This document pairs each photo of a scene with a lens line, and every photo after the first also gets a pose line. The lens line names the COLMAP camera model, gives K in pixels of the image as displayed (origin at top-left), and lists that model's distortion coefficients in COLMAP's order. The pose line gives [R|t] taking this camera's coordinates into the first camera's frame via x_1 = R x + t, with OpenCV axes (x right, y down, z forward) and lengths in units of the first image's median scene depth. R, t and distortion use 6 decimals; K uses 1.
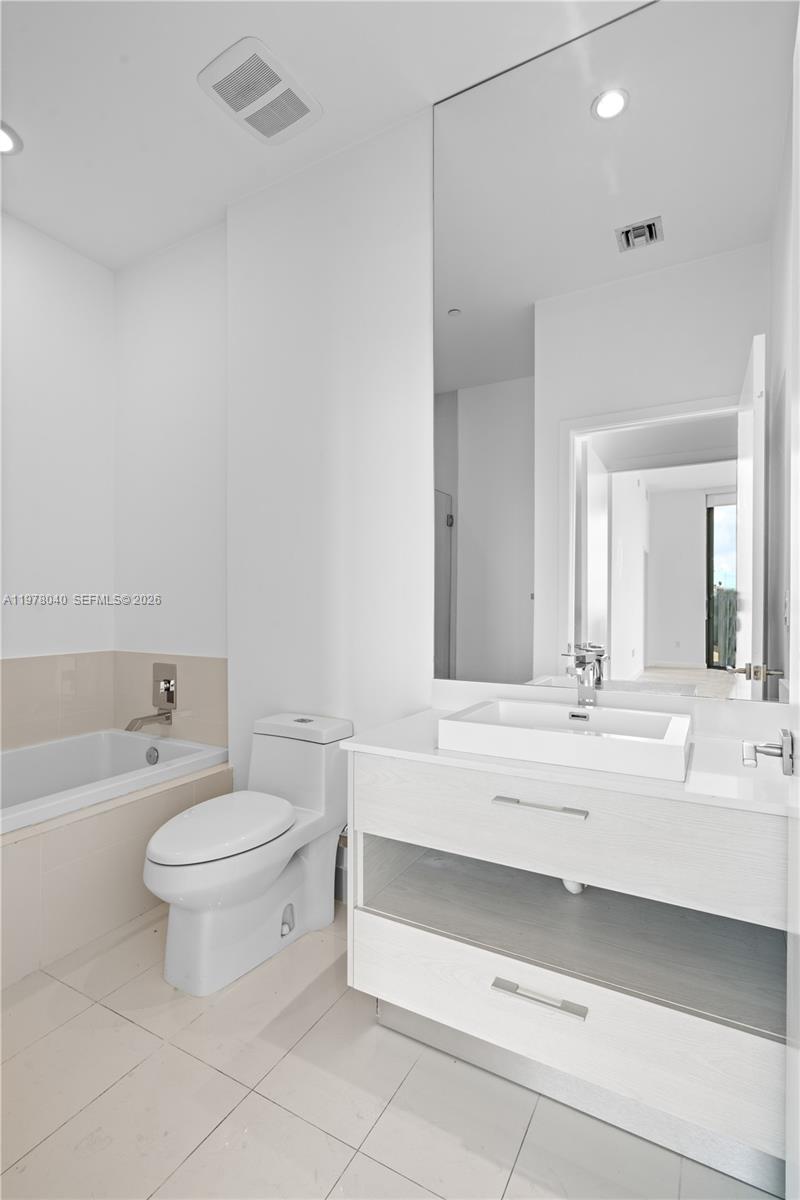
lens RADIAL K [[575.3, 0, 404.1], [0, 575.3, 600.0], [0, 0, 1]] dist [-0.002392, -0.000190]
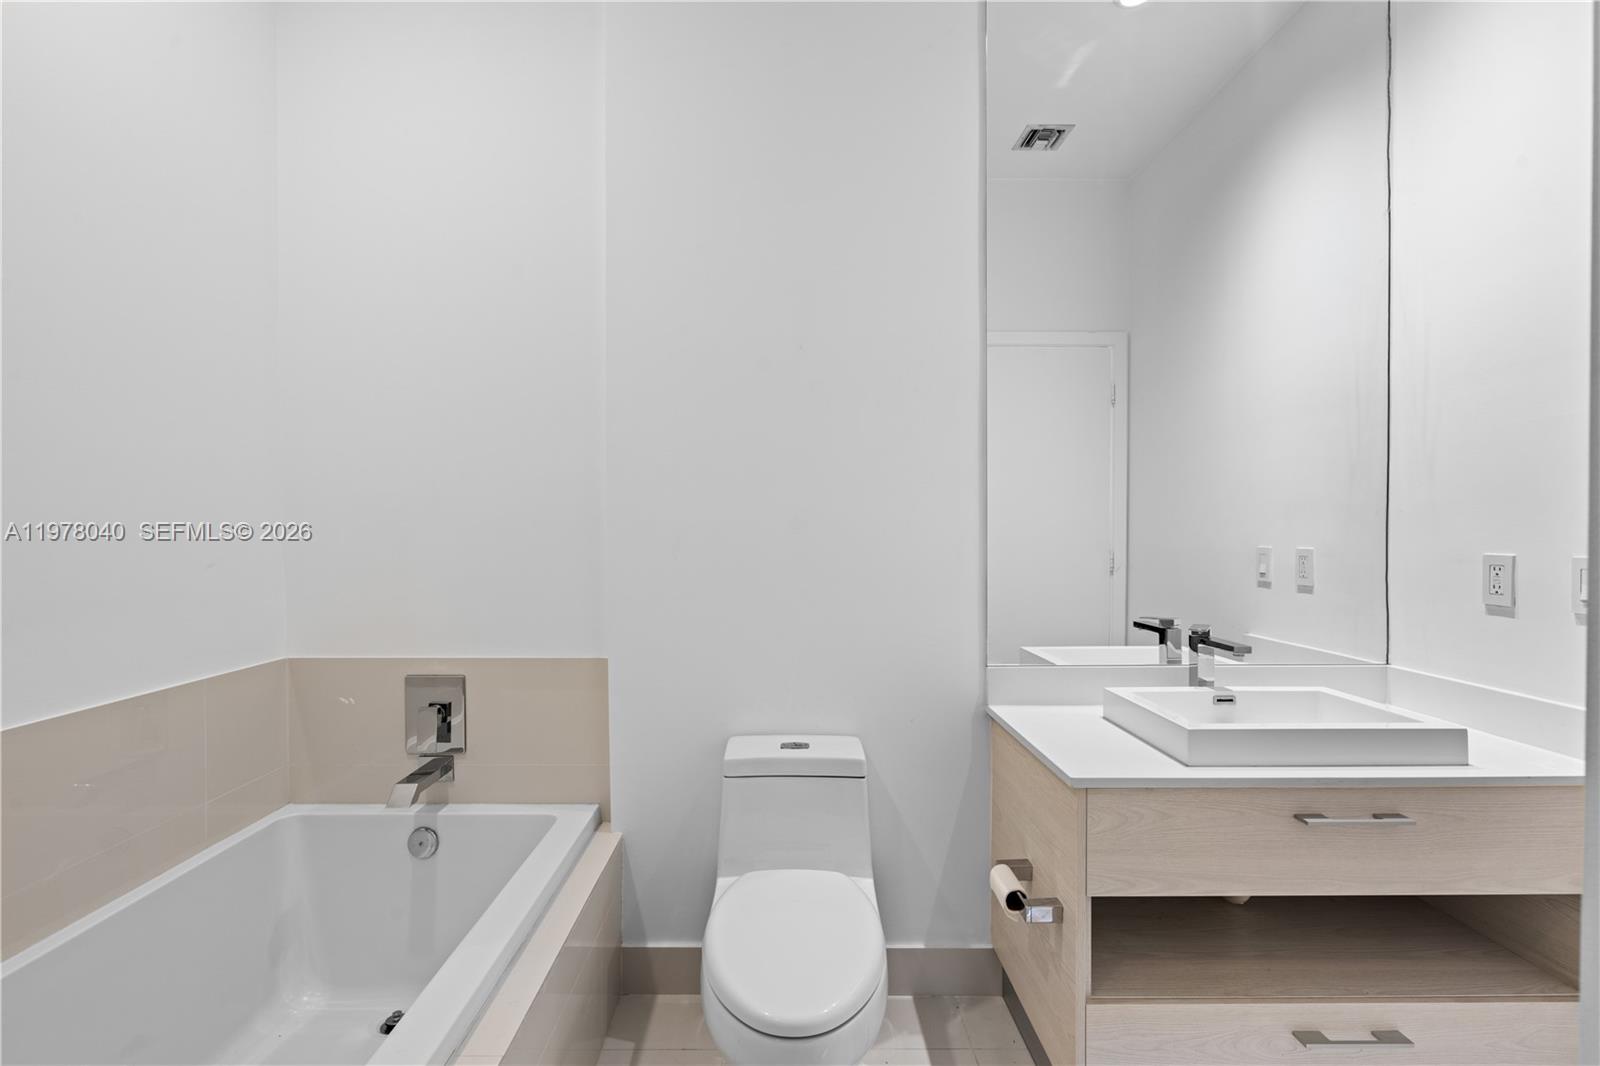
lens RADIAL K [[710.8, 0, 797.3], [0, 710.8, 538.7], [0, 0, 1]] dist [-0.007764, 0.002020]
pose [[0.871756, -0.008777, 0.489861, -0.472798], [0.001290, 0.999877, 0.015619, -0.035953], [-0.489938, -0.012984, 0.871661, 0.230734]]
